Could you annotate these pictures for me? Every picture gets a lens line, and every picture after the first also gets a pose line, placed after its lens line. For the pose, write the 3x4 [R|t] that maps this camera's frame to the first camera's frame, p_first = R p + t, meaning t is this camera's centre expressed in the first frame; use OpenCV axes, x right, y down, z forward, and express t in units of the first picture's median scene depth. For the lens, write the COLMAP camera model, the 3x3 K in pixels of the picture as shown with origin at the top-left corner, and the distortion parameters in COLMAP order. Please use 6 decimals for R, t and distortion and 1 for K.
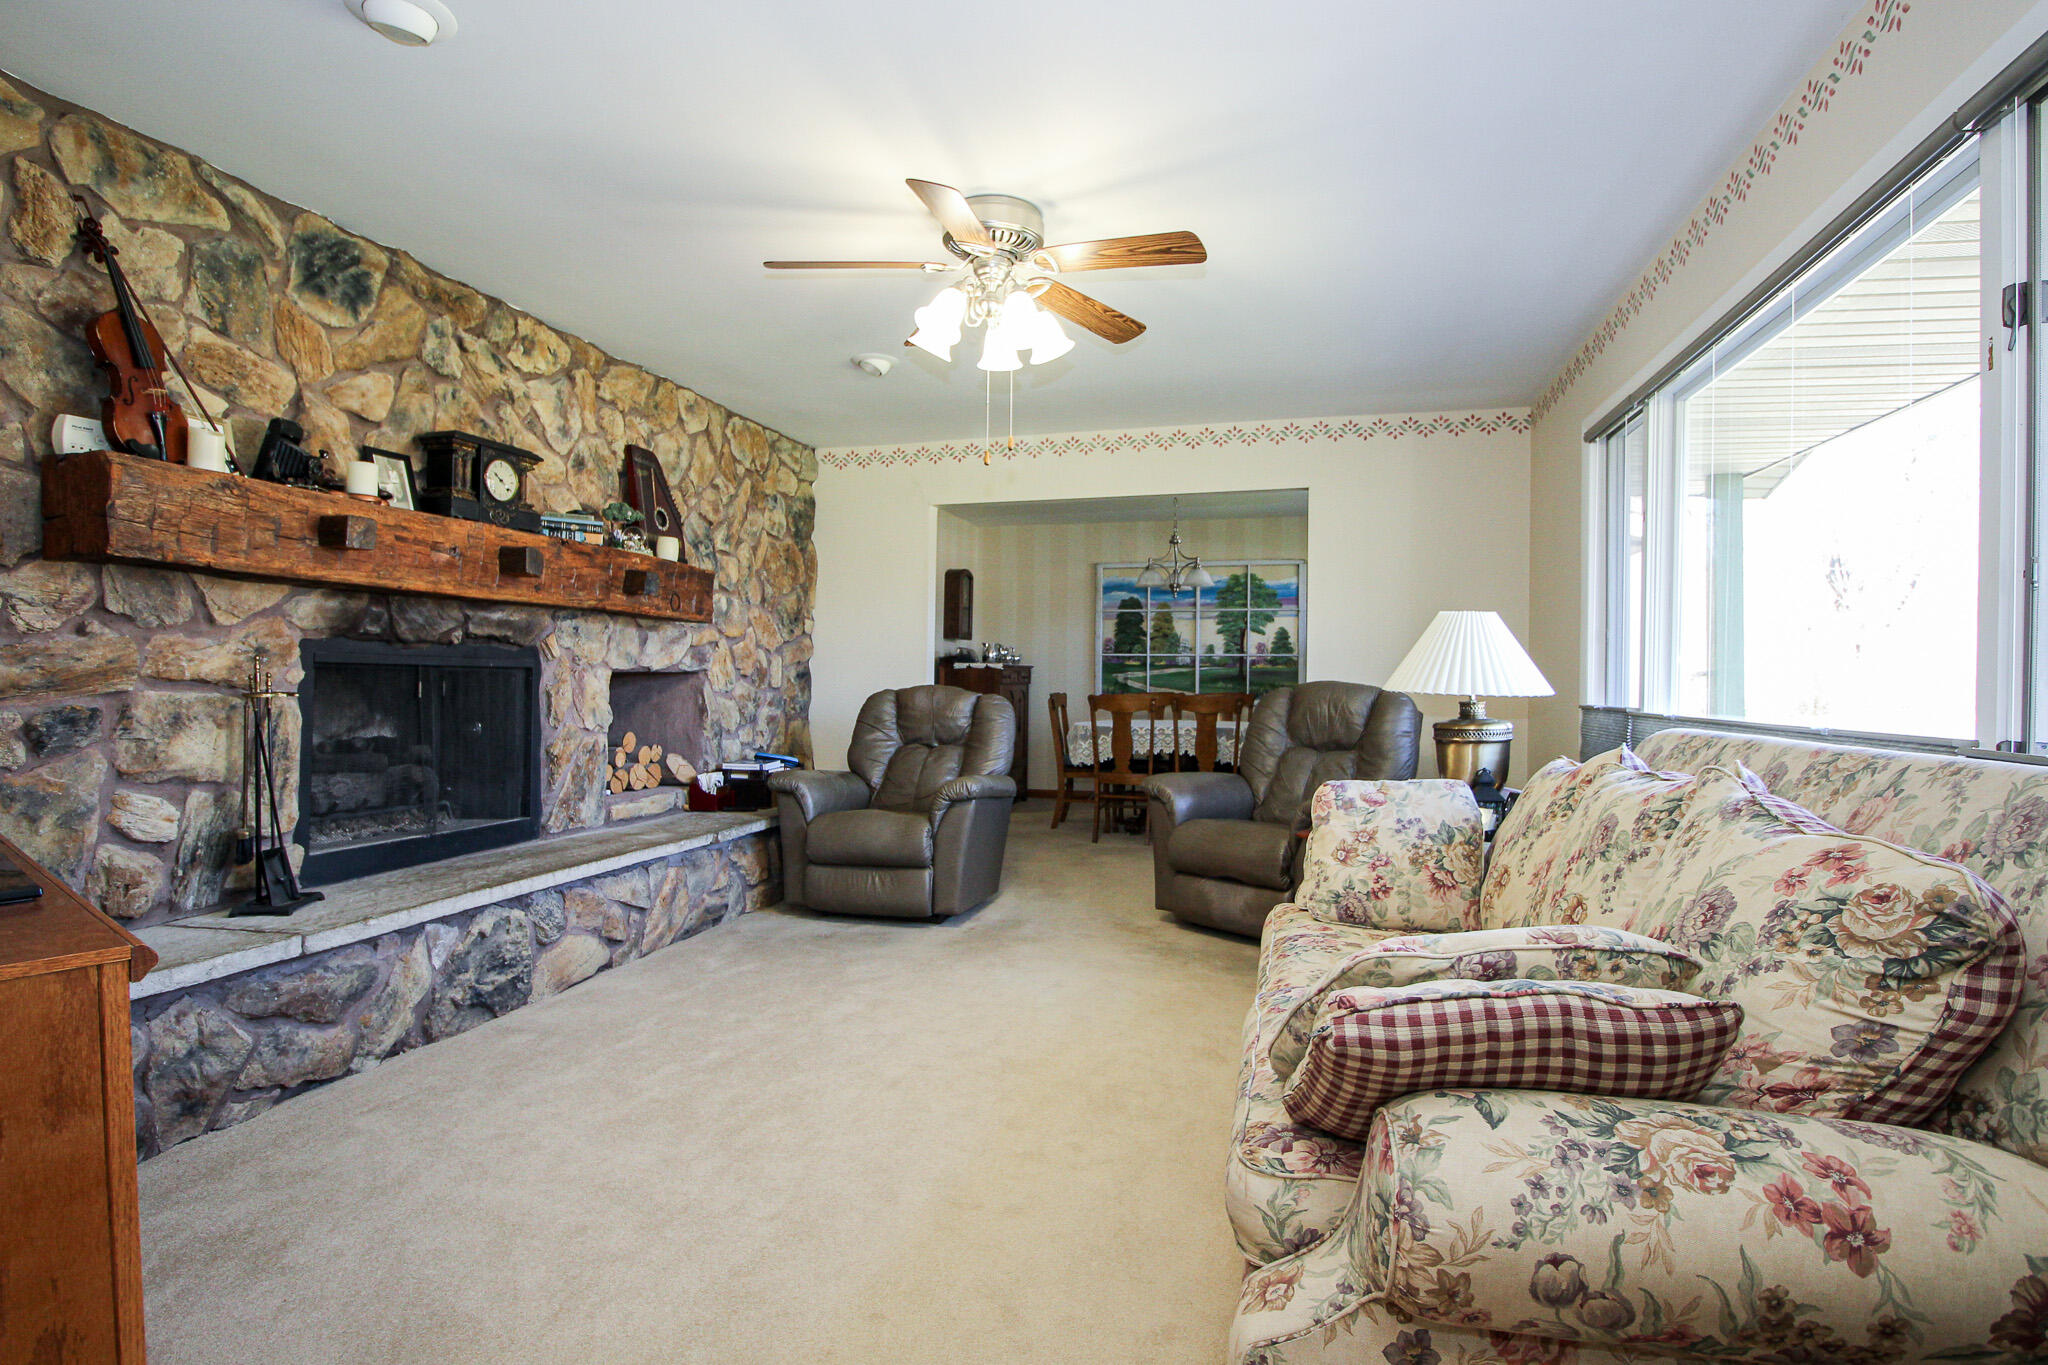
lens RADIAL K [[1078.2, 0, 1035.9], [0, 1078.2, 669.9], [0, 0, 1]] dist [-0.000158, -0.000274]
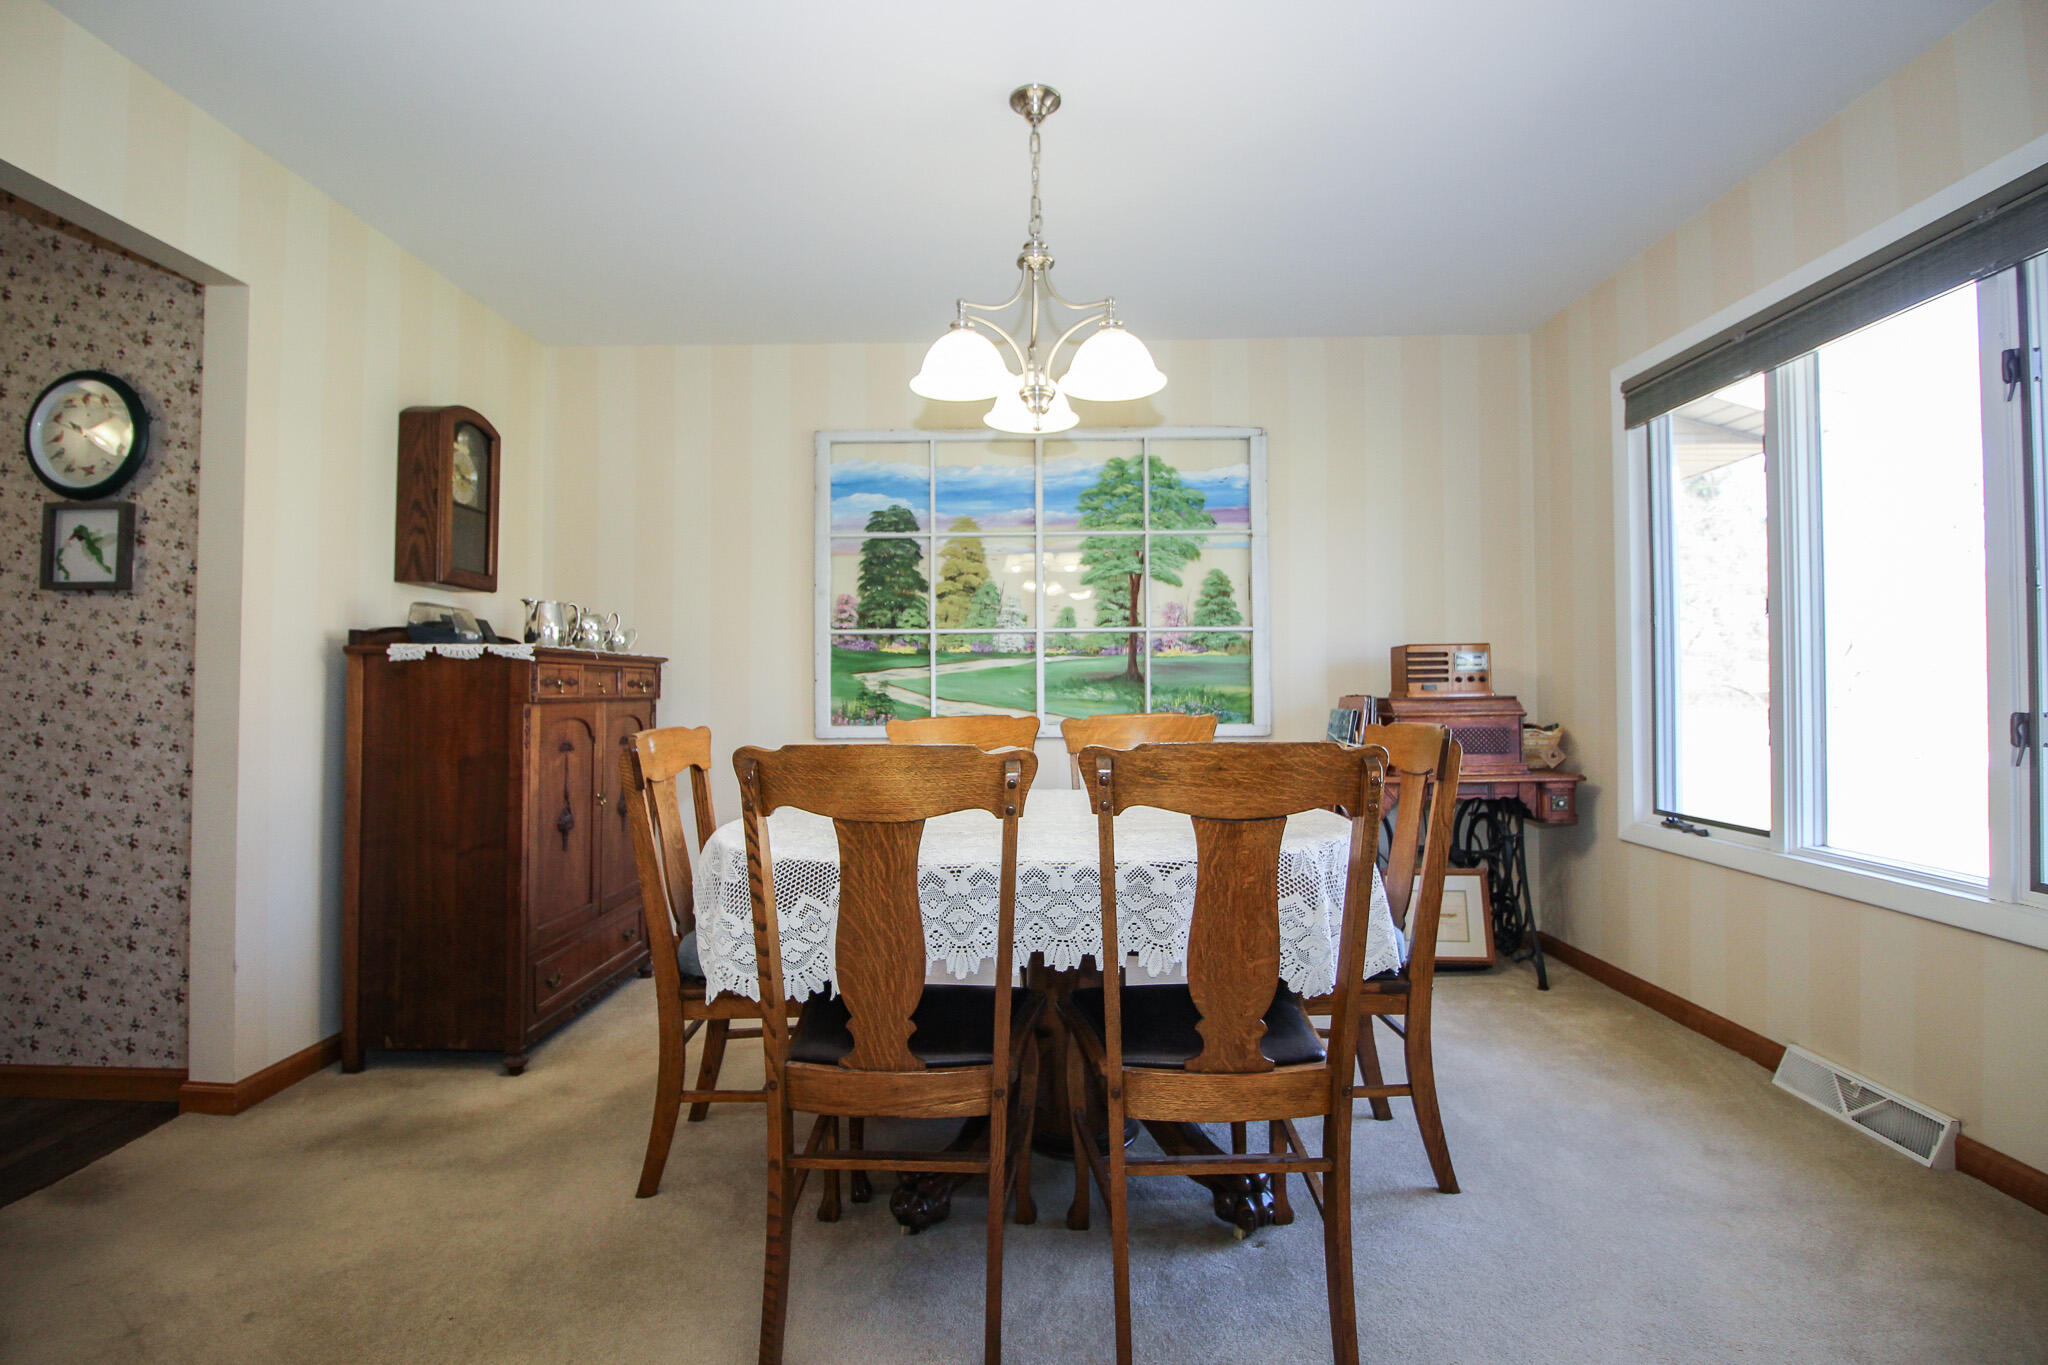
lens RADIAL K [[970.3, 0, 1060.1], [0, 970.3, 663.6], [0, 0, 1]] dist [-0.000276, -0.010610]
pose [[0.963799, -0.009593, 0.266456, 0.047133], [0.014918, 0.999727, -0.017967, 0.008160], [-0.266211, 0.021291, 0.963680, 0.600000]]
